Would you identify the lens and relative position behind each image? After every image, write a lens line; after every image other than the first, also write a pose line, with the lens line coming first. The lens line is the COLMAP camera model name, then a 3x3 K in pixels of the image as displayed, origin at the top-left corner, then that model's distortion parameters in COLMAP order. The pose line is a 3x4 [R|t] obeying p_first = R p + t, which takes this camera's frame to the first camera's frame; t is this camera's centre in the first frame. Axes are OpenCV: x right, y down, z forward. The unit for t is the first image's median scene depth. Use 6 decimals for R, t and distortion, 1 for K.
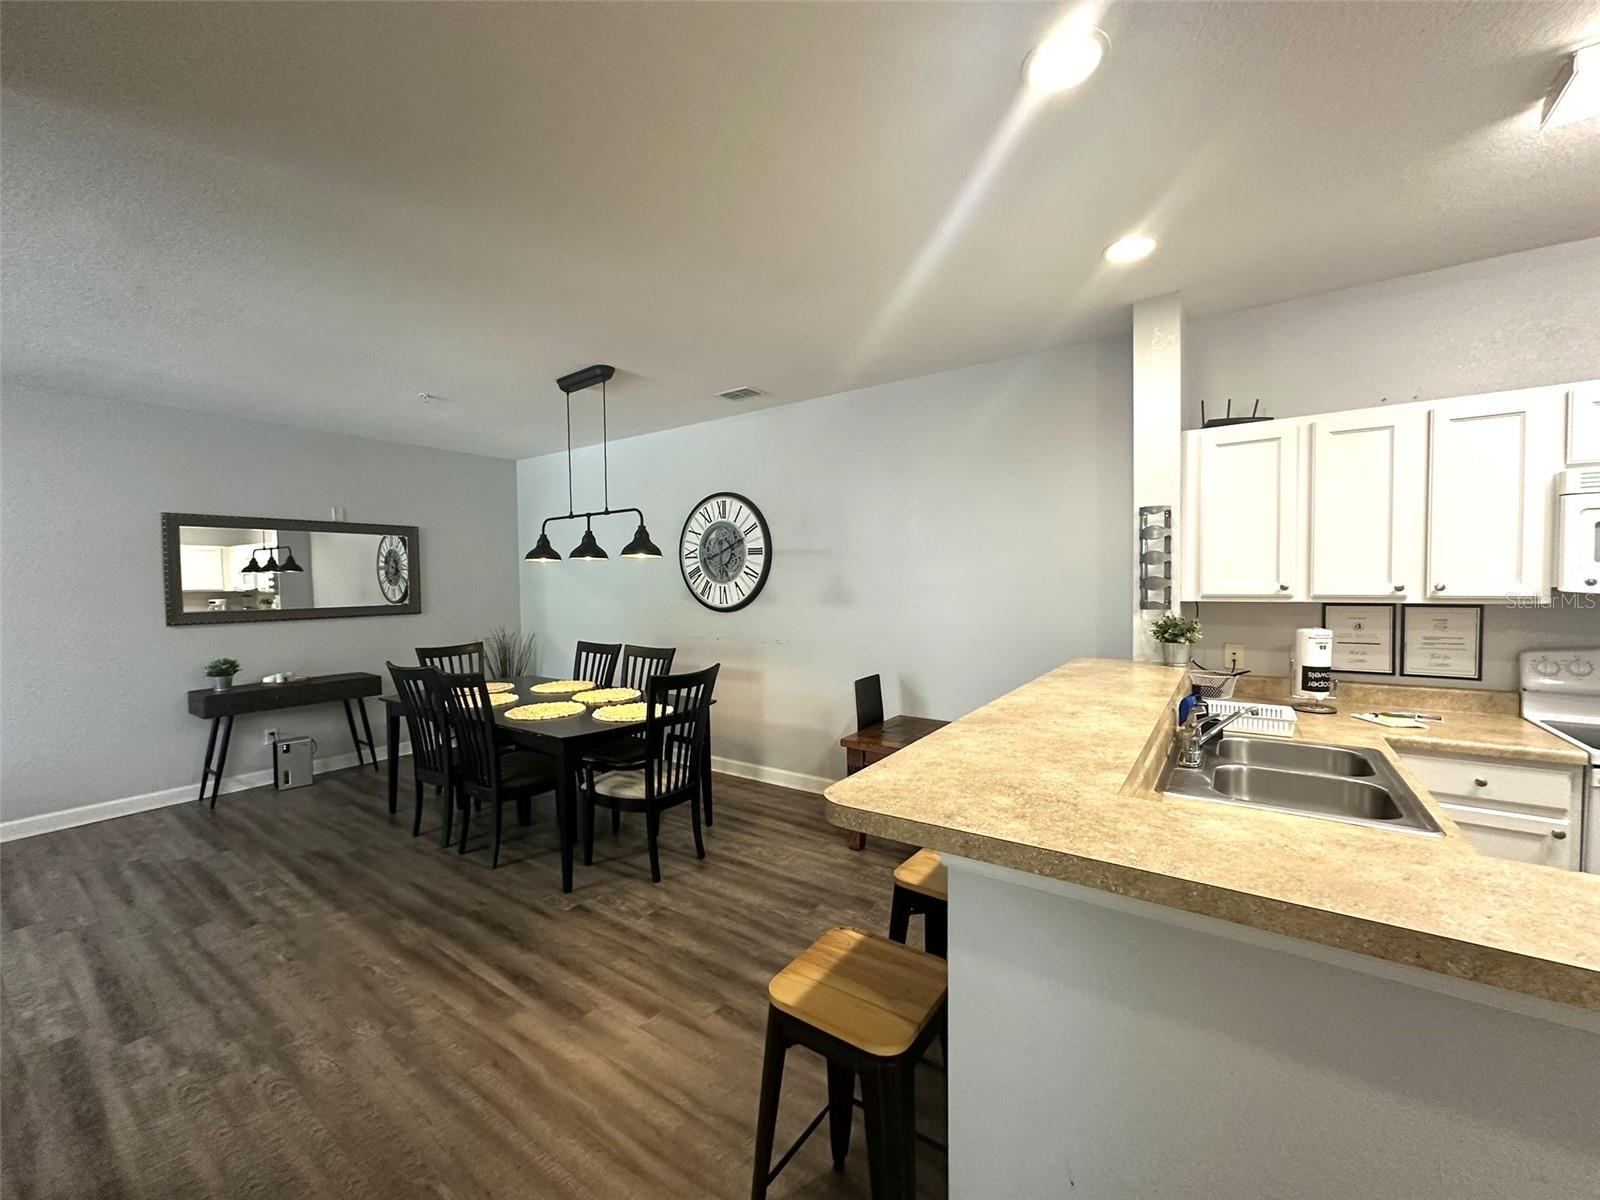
lens RADIAL K [[637.9, 0, 800.0], [0, 637.9, 600.0], [0, 0, 1]] dist [0.000645, 0.000136]
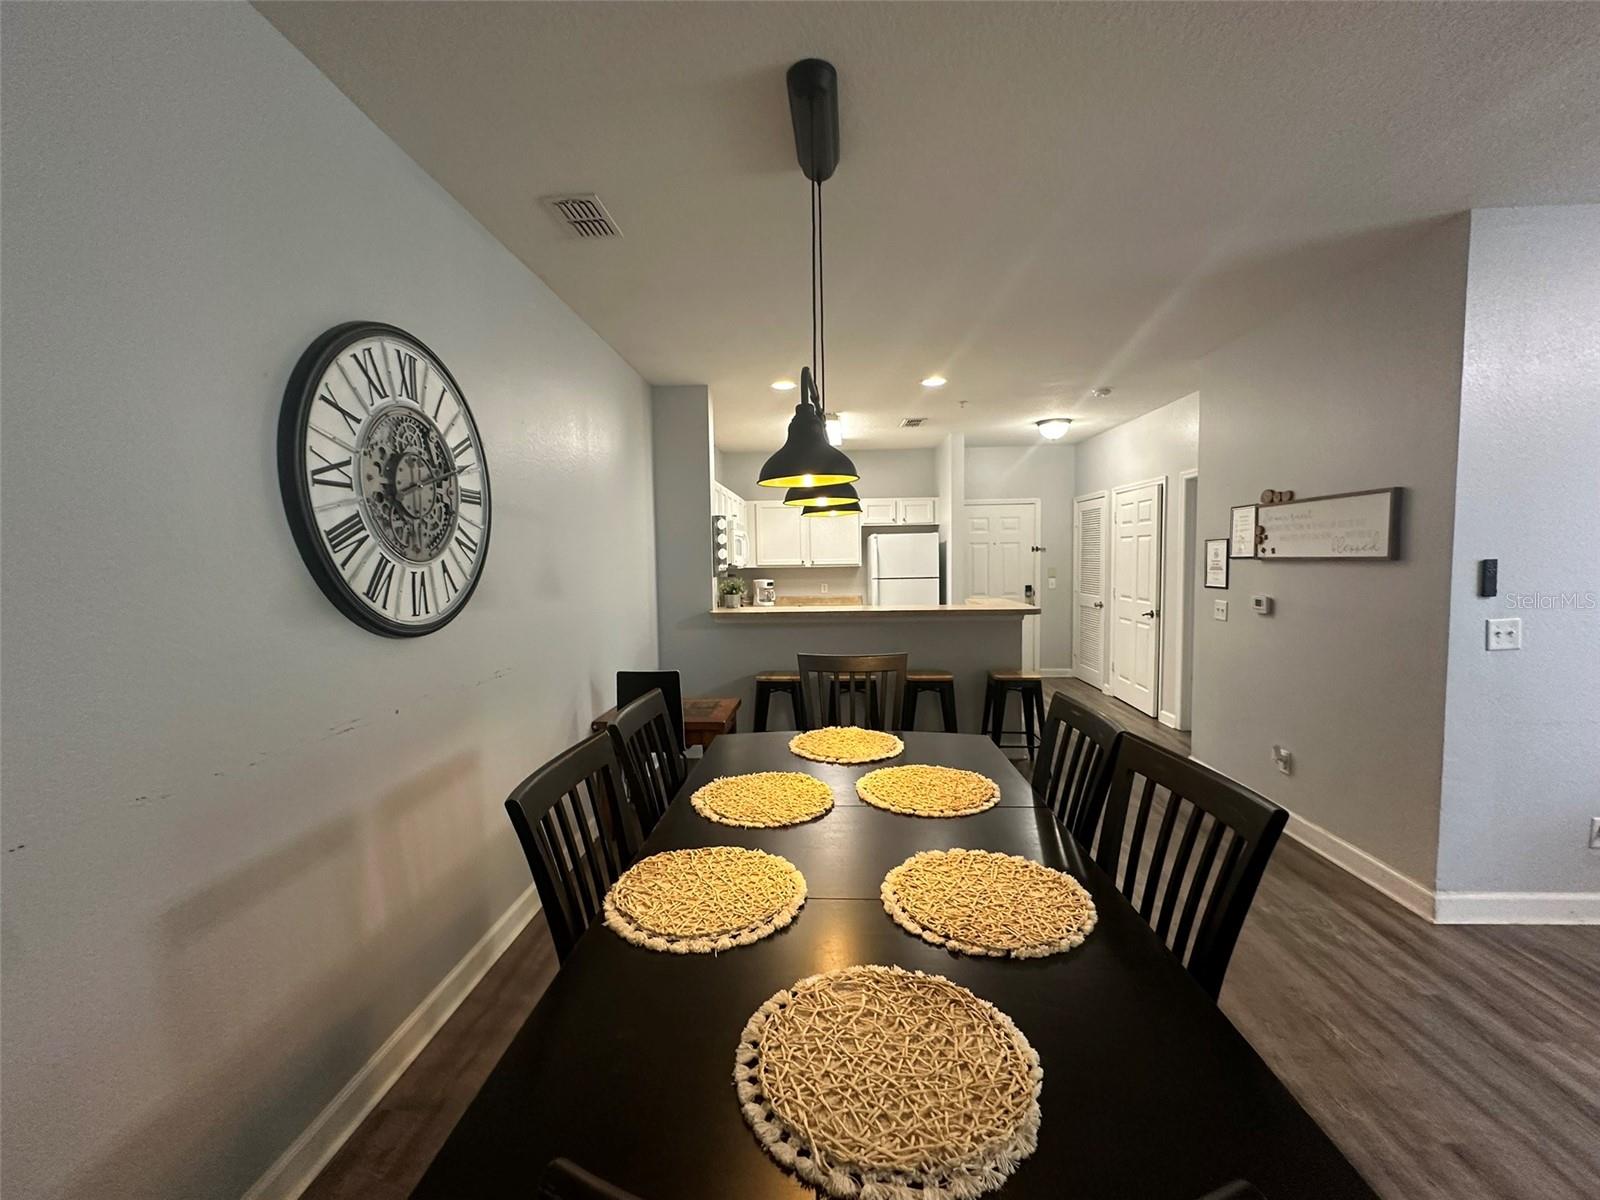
lens RADIAL K [[637.9, 0, 800.0], [0, 637.9, 600.0], [0, 0, 1]] dist [0.000645, 0.000136]
pose [[-0.523204, -0.035666, 0.851461, -0.600234], [0.047808, 0.996322, 0.071111, -0.021459], [-0.850865, 0.077912, -0.519575, 1.028690]]
